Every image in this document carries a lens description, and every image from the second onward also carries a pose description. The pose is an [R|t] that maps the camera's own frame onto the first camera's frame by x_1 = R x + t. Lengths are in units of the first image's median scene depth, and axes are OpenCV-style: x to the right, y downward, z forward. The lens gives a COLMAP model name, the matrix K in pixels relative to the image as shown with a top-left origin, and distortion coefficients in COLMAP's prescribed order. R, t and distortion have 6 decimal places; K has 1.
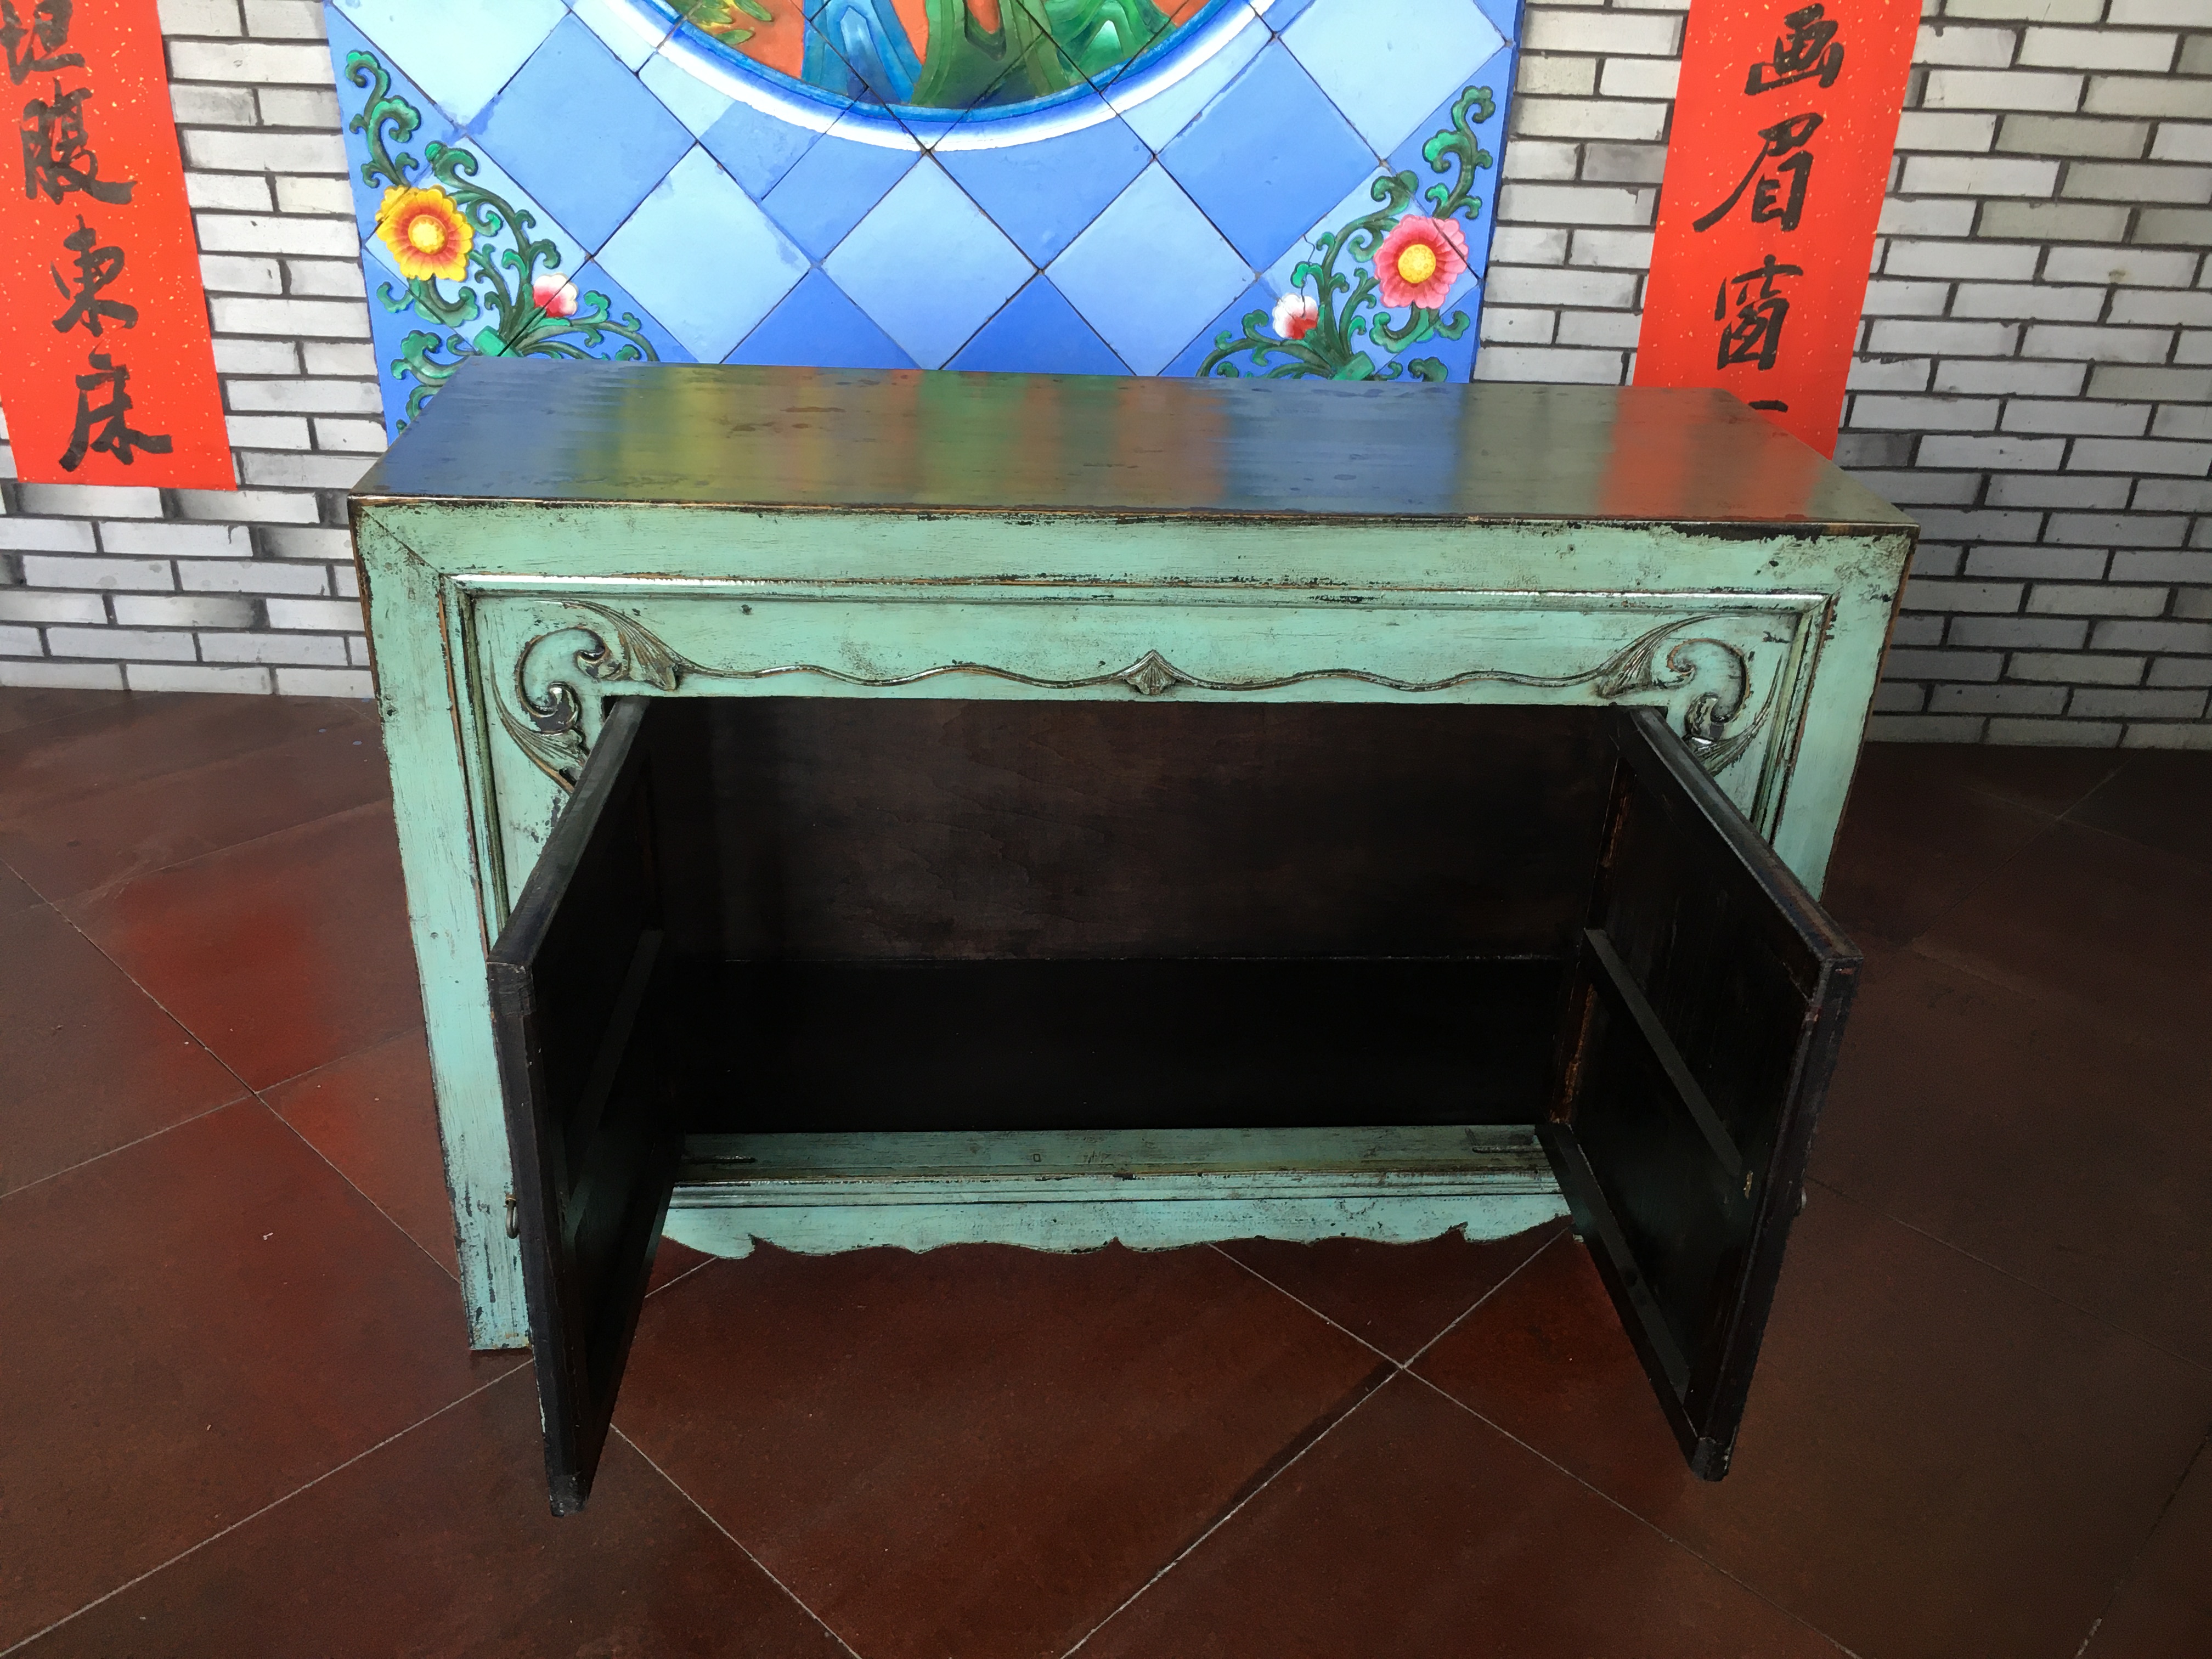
lens RADIAL K [[1857.3, 0, 1105.5], [0, 1857.3, 826.0], [0, 0, 1]] dist [0.080441, -0.111471]
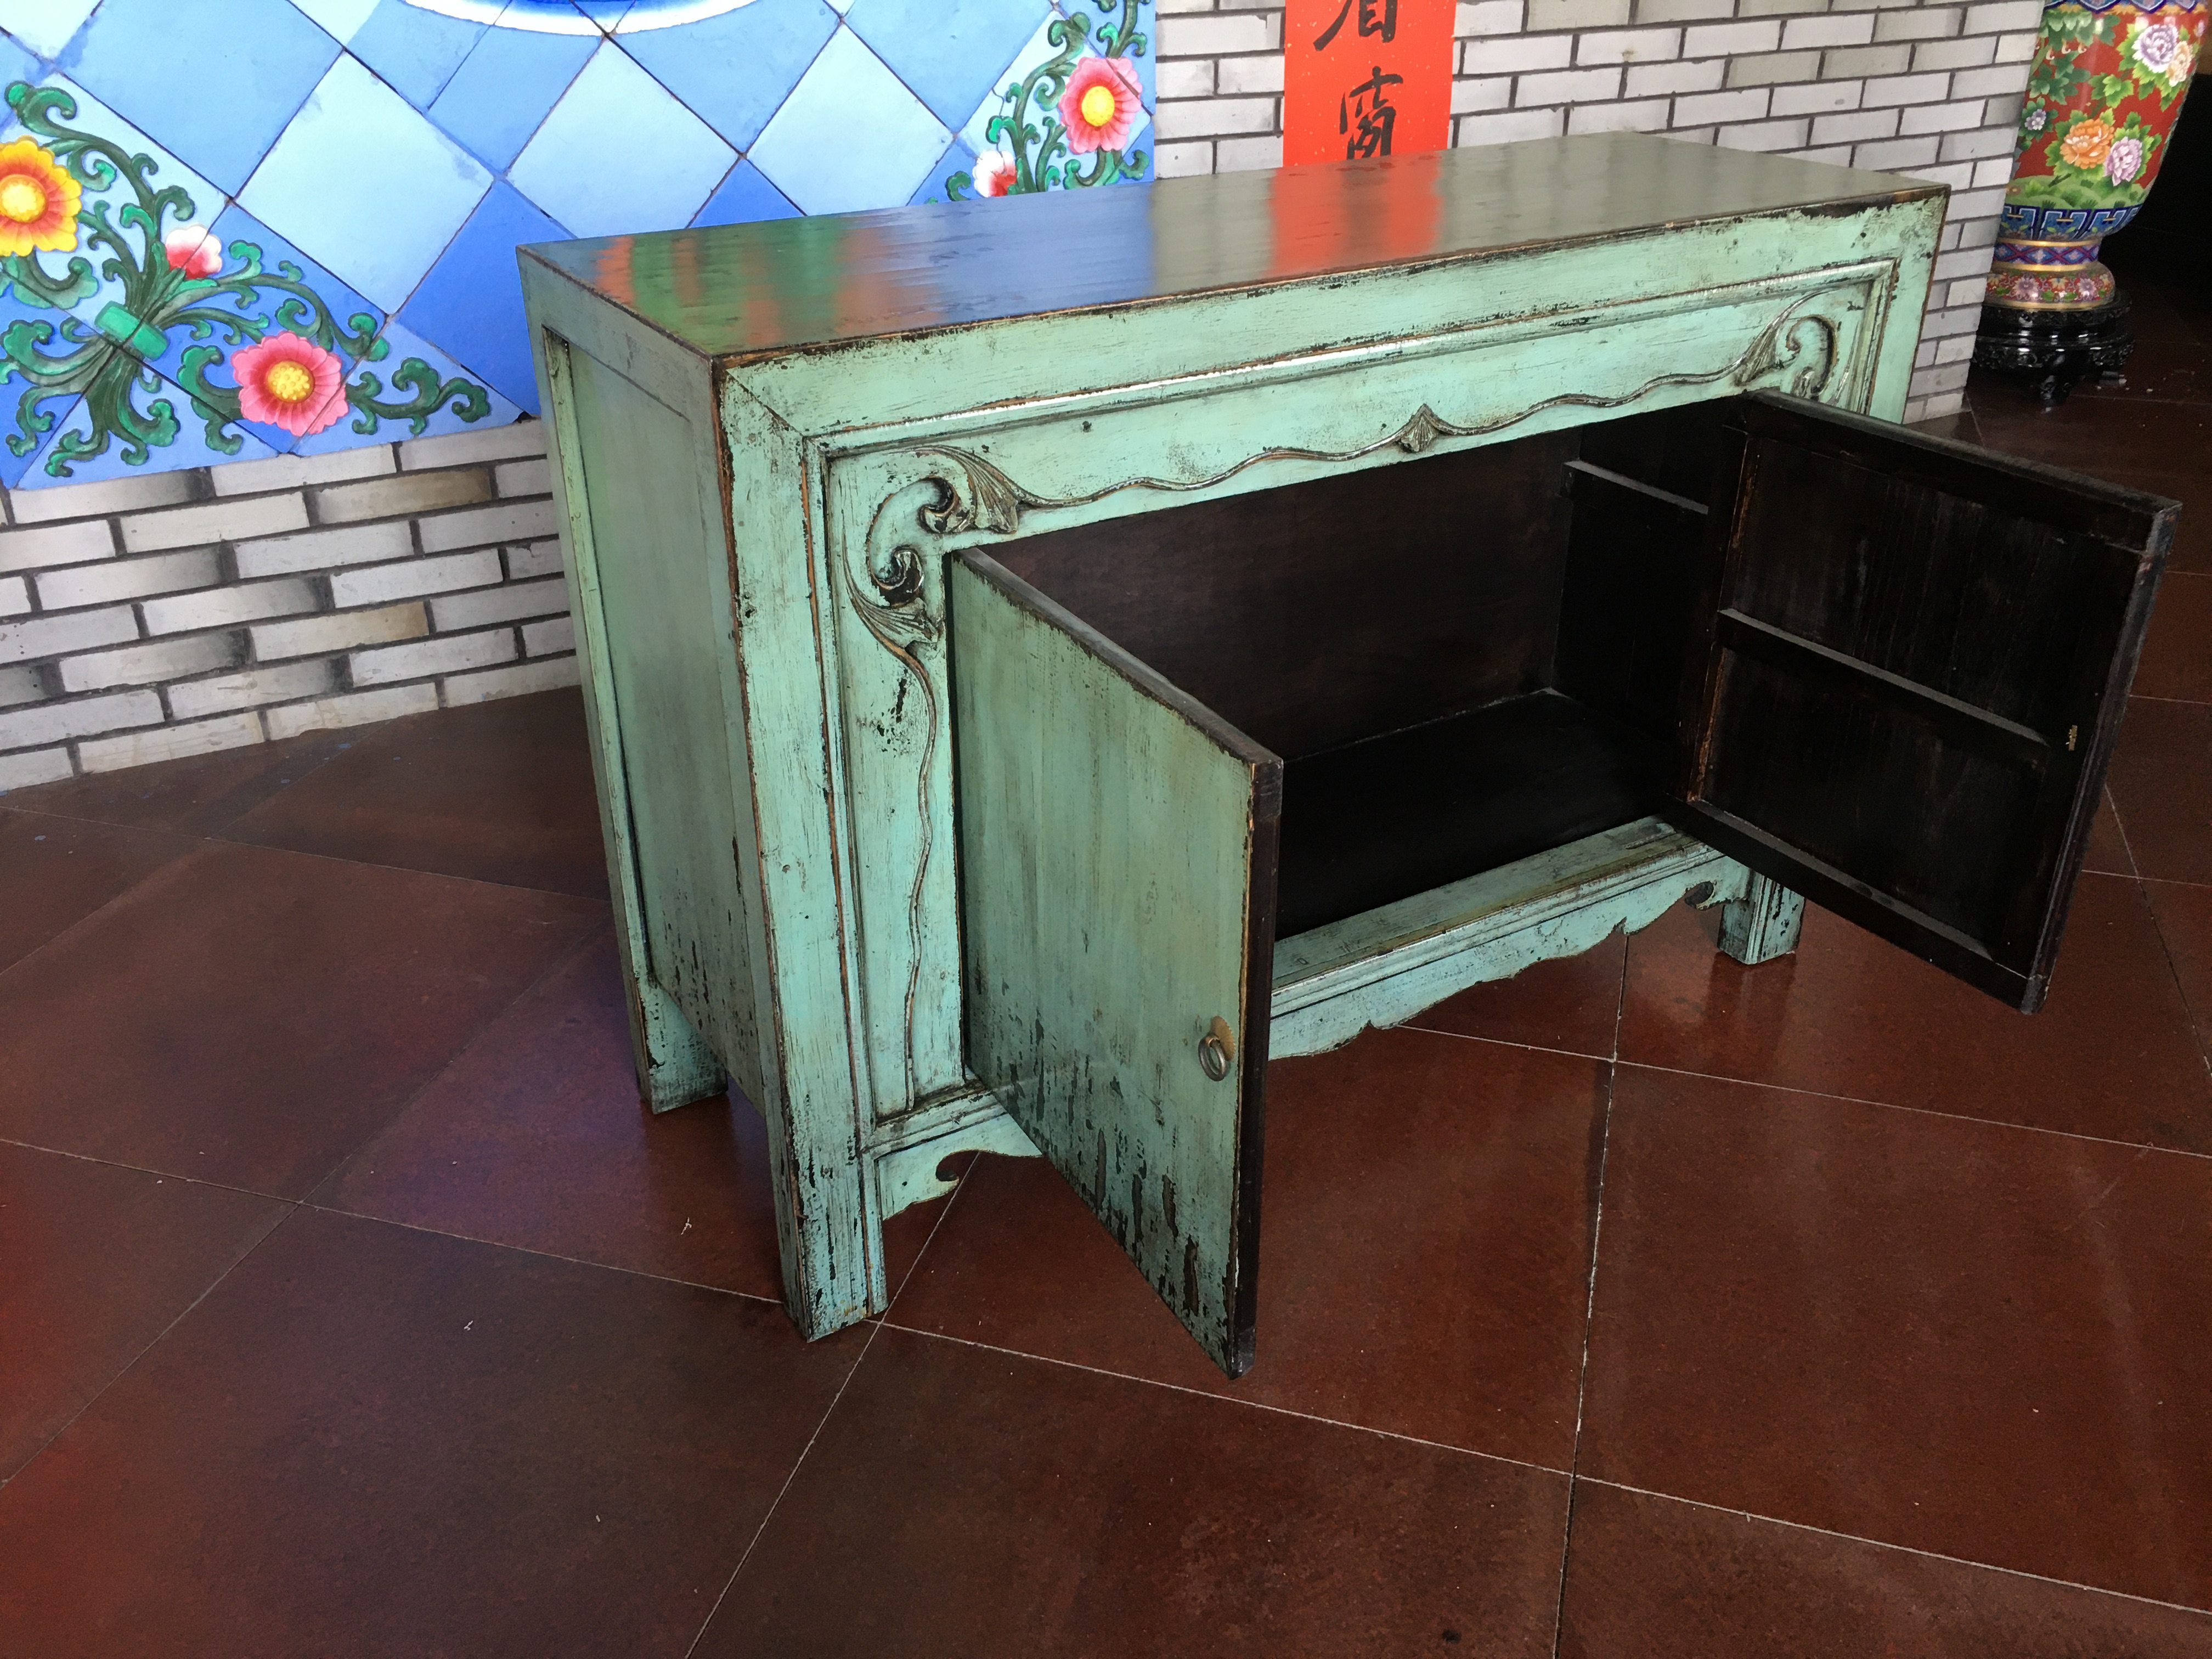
lens RADIAL K [[1857.3, 0, 1105.5], [0, 1857.3, 826.0], [0, 0, 1]] dist [0.080441, -0.111471]
pose [[0.893511, -0.251361, 0.372096, -0.312094], [0.244000, 0.967416, 0.067601, 0.009211], [-0.376964, 0.030389, 0.925729, 0.072166]]
